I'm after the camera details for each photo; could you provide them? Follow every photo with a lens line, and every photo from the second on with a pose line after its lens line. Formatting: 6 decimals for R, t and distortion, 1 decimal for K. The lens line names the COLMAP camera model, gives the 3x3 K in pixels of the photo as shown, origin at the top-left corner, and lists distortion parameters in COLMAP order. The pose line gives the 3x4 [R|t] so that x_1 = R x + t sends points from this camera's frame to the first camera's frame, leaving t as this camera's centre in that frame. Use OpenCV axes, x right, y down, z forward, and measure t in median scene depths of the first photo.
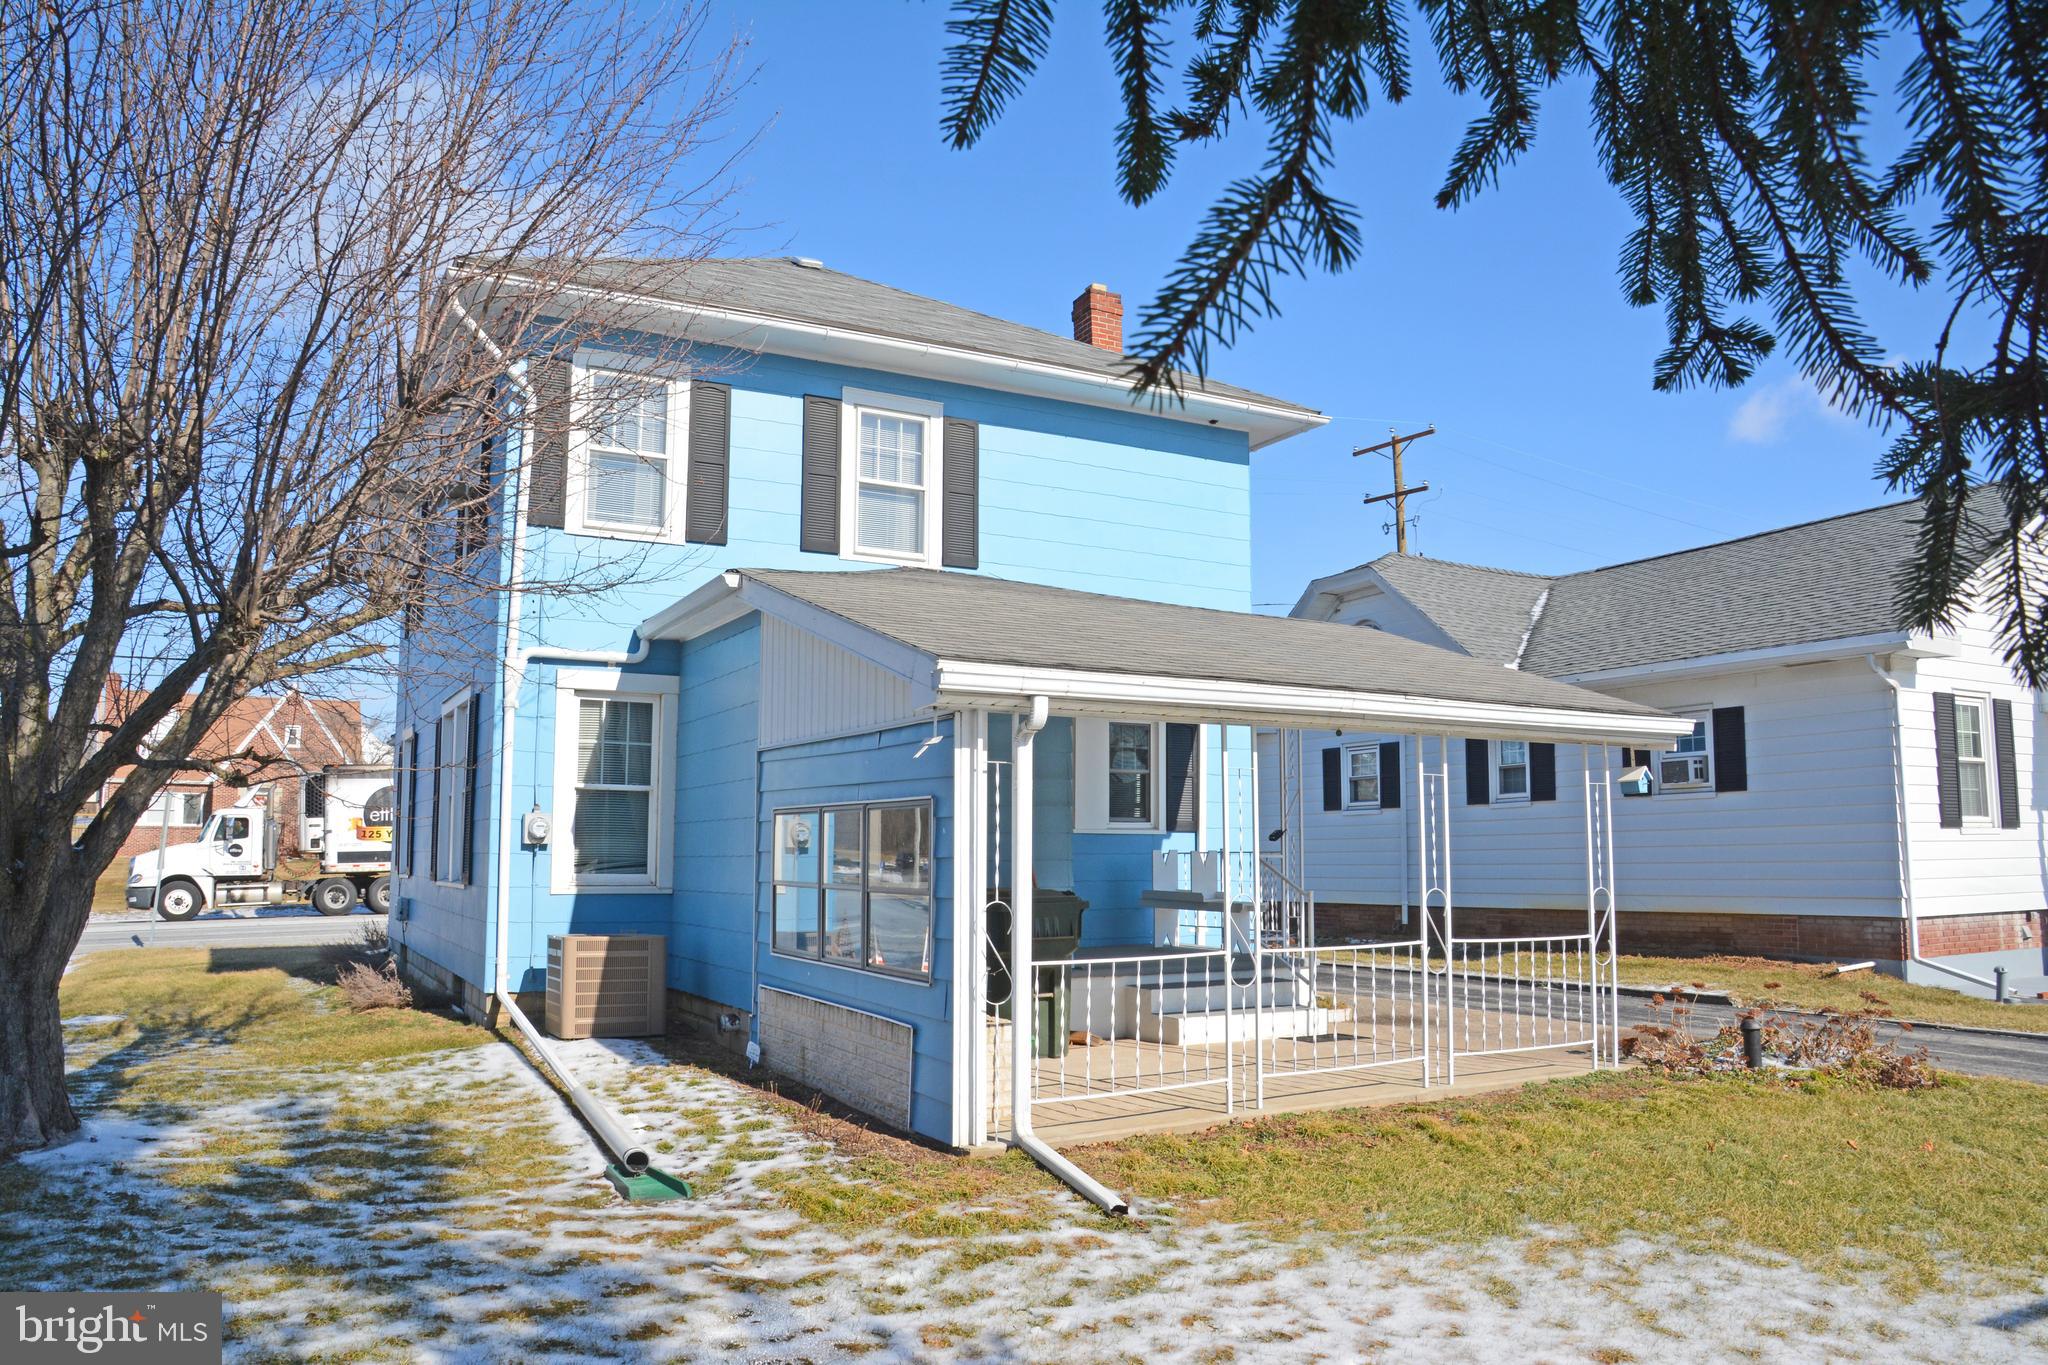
lens RADIAL K [[1441.2, 0, 1000.8], [0, 1441.2, 708.0], [0, 0, 1]] dist [-0.119812, 0.065097]
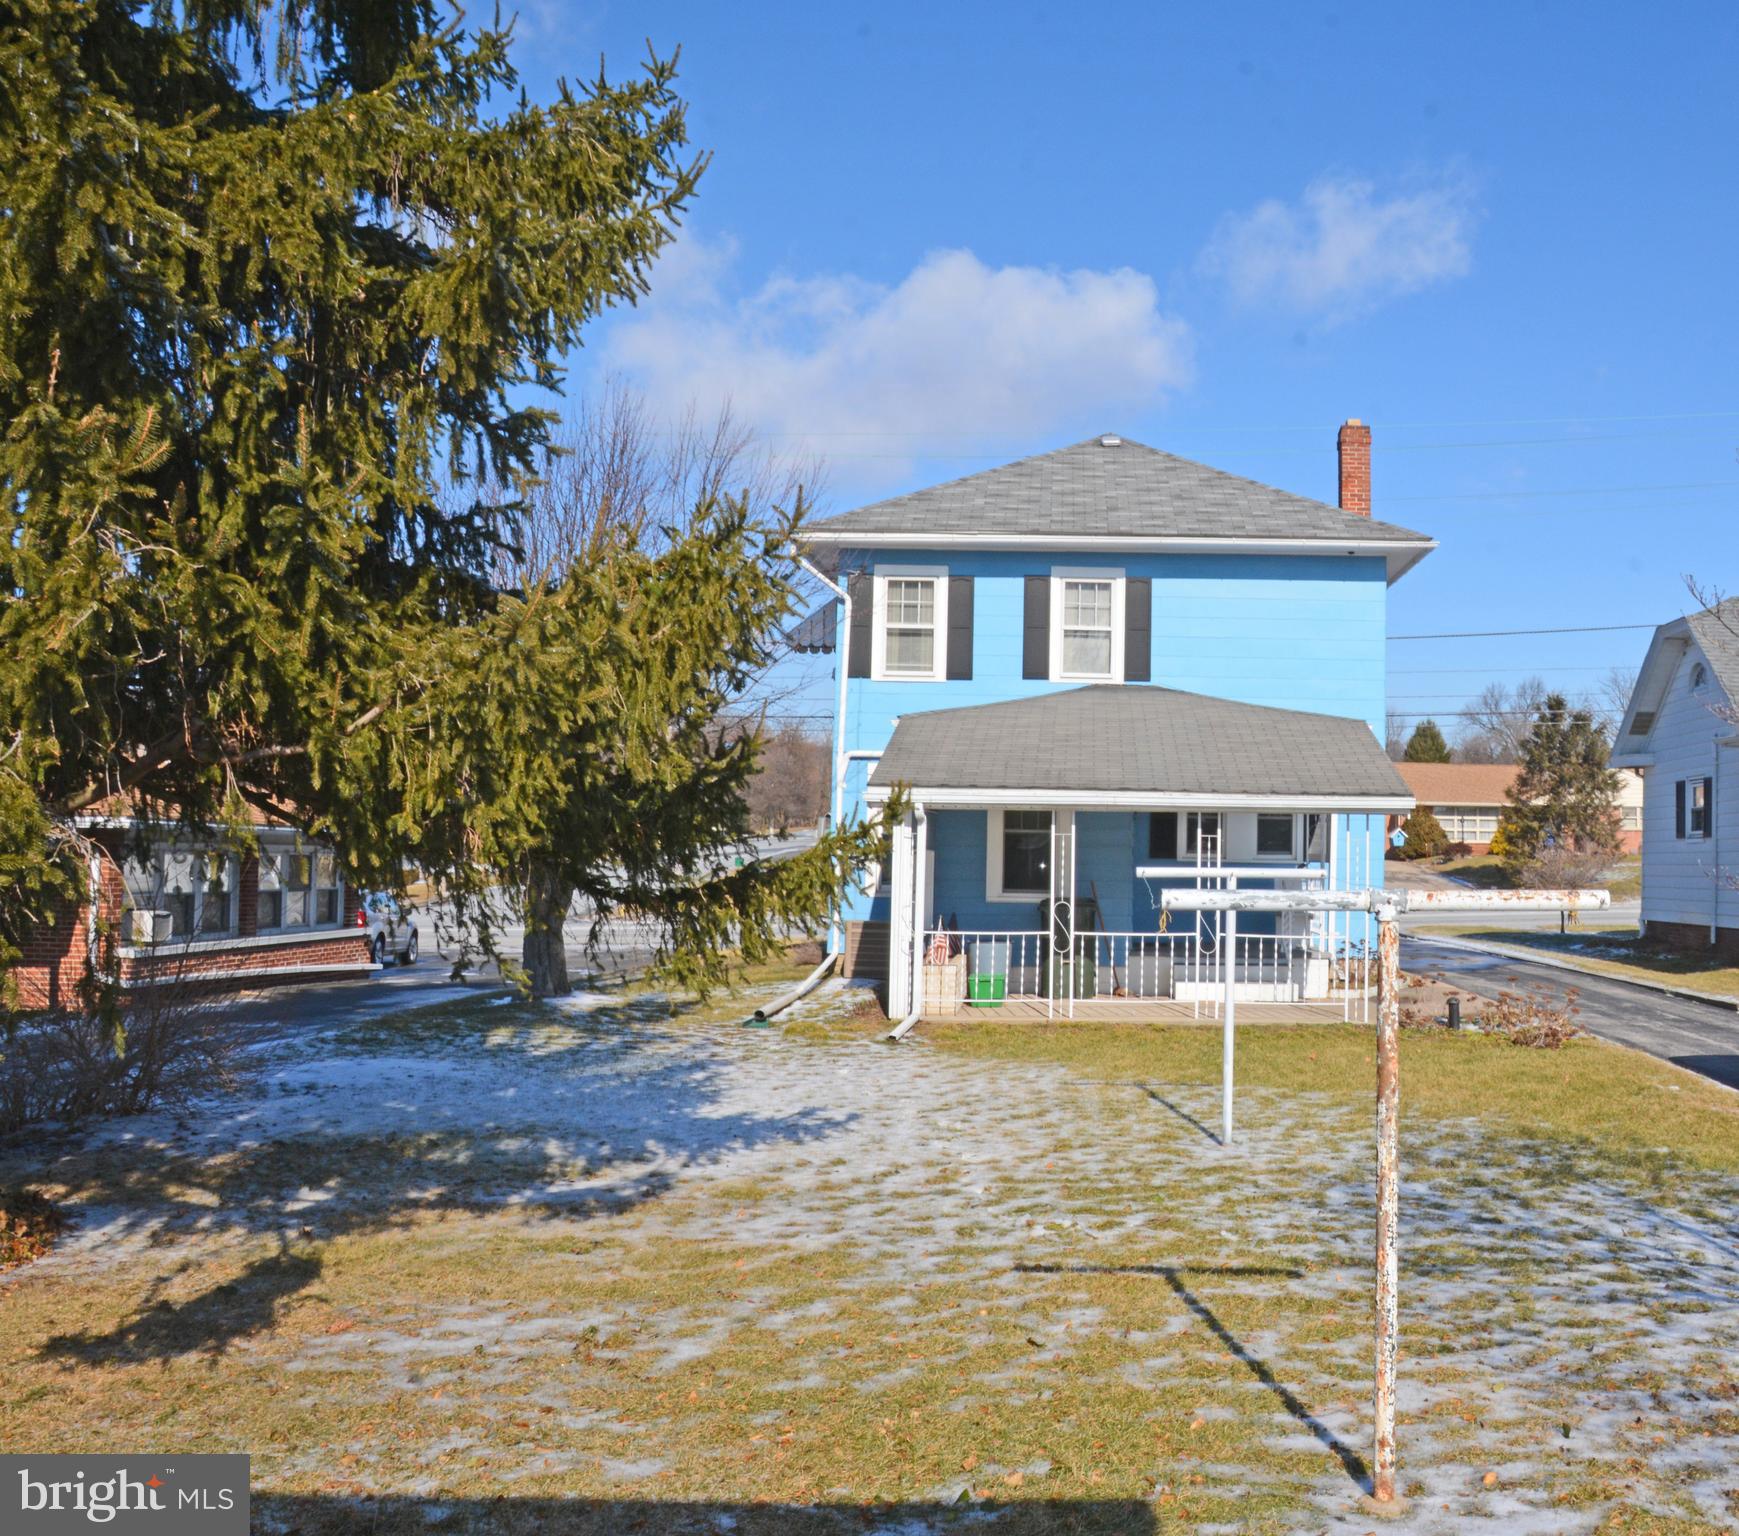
lens RADIAL K [[1680.2, 0, 1138.6], [0, 1680.2, 765.3], [0, 0, 1]] dist [-0.094239, 0.003670]
pose [[0.896383, -0.012552, -0.443104, 0.737211], [0.031725, 0.998852, 0.035884, -0.074169], [0.442145, -0.046223, 0.895752, -0.542993]]
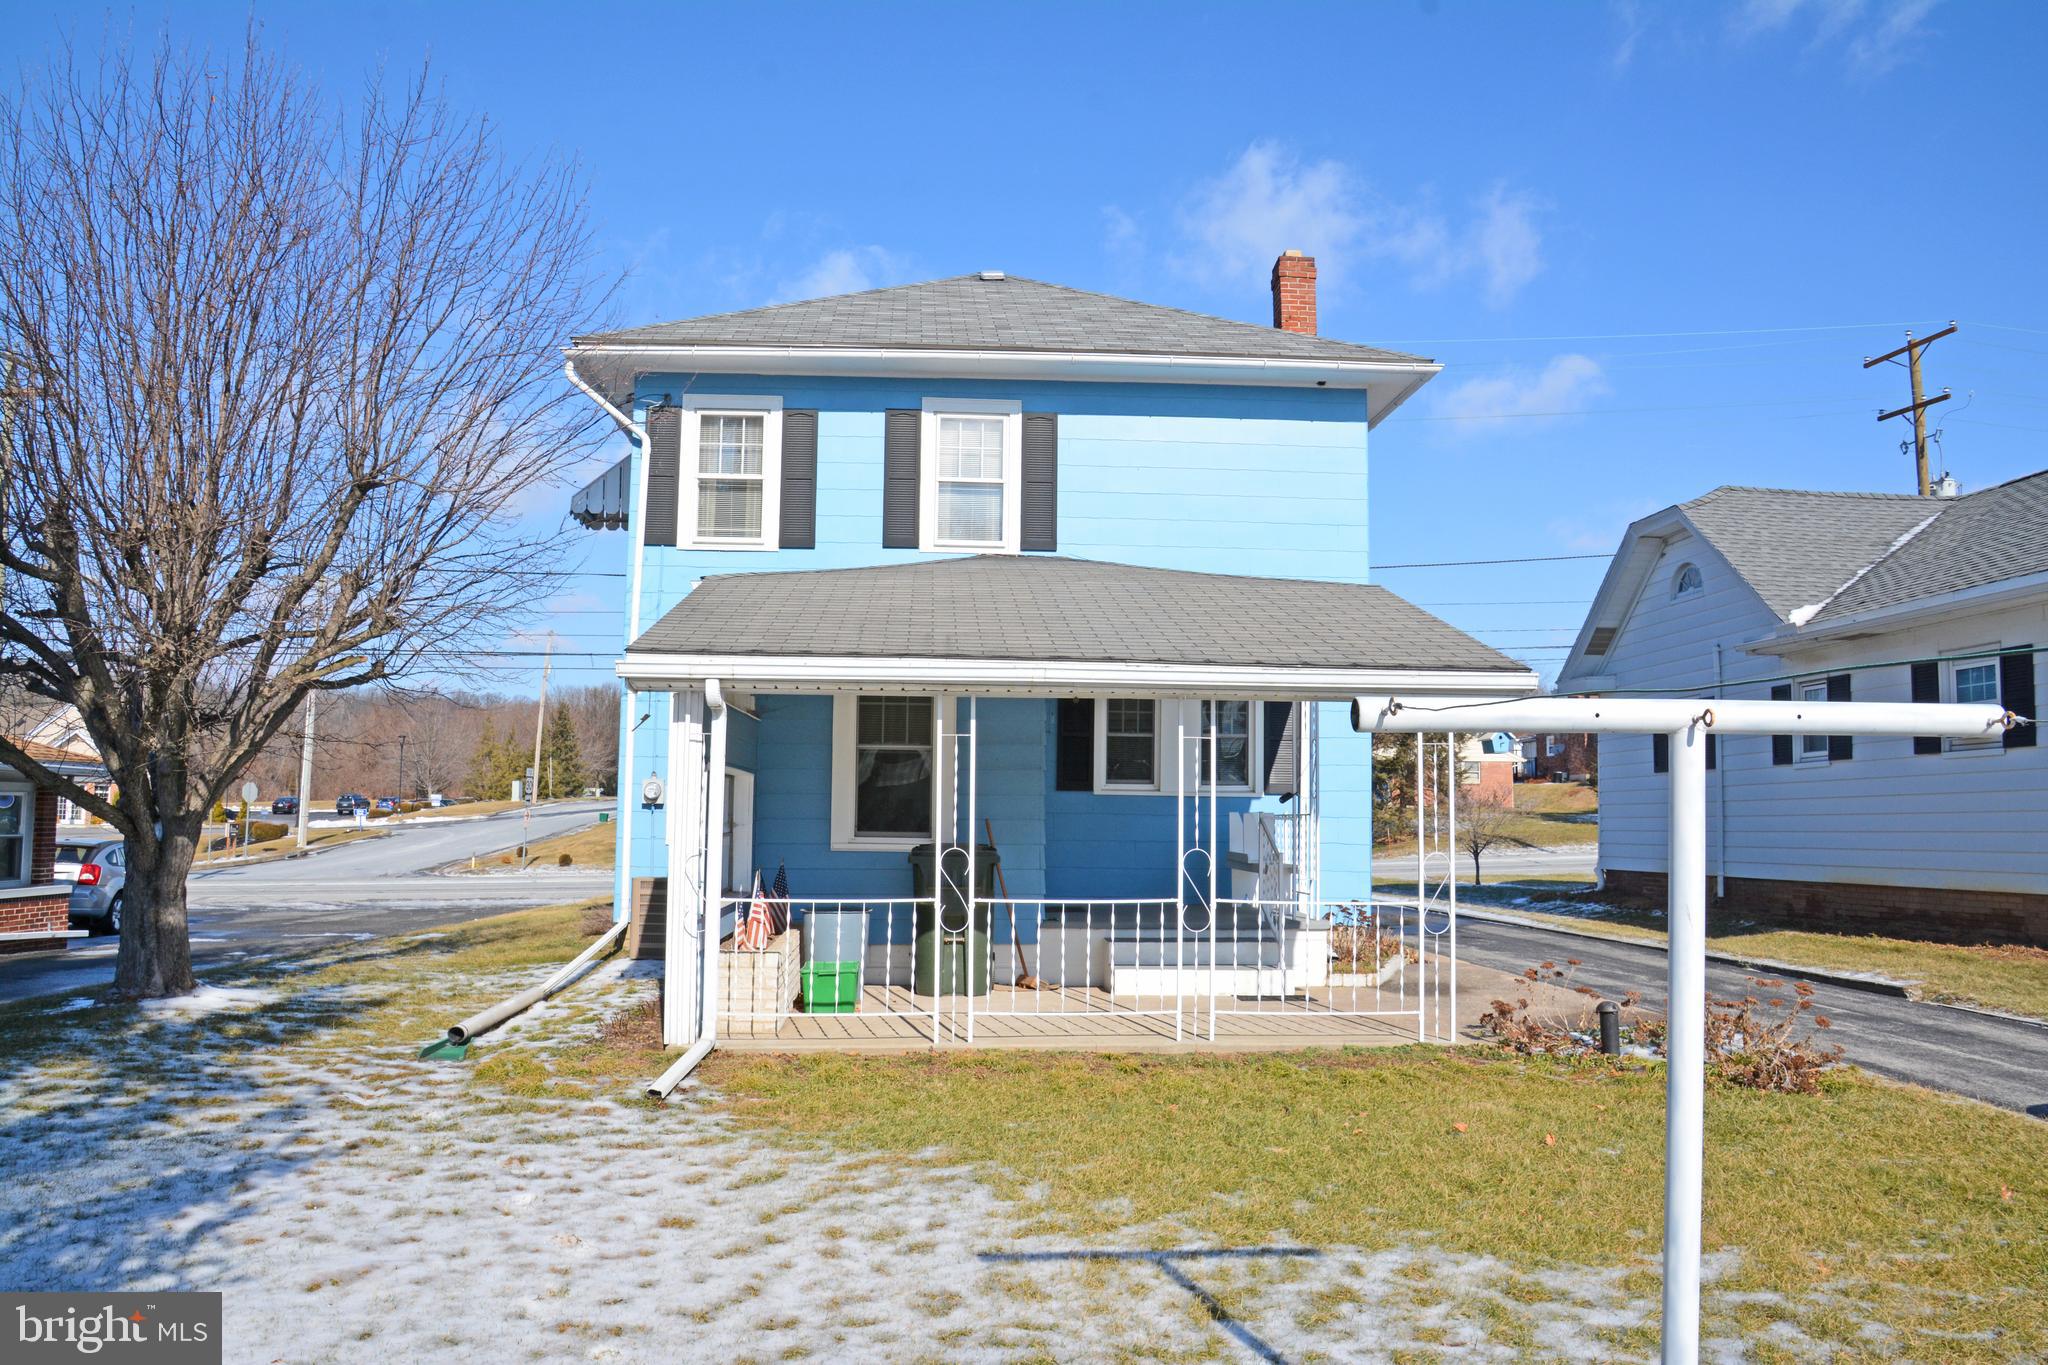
lens RADIAL K [[1441.2, 0, 1000.8], [0, 1441.2, 708.0], [0, 0, 1]] dist [-0.119812, 0.065097]
pose [[0.904277, -0.023869, -0.426278, 0.408253], [0.033718, 0.999310, 0.015570, 0.002717], [0.425612, -0.028453, 0.904458, 0.004528]]
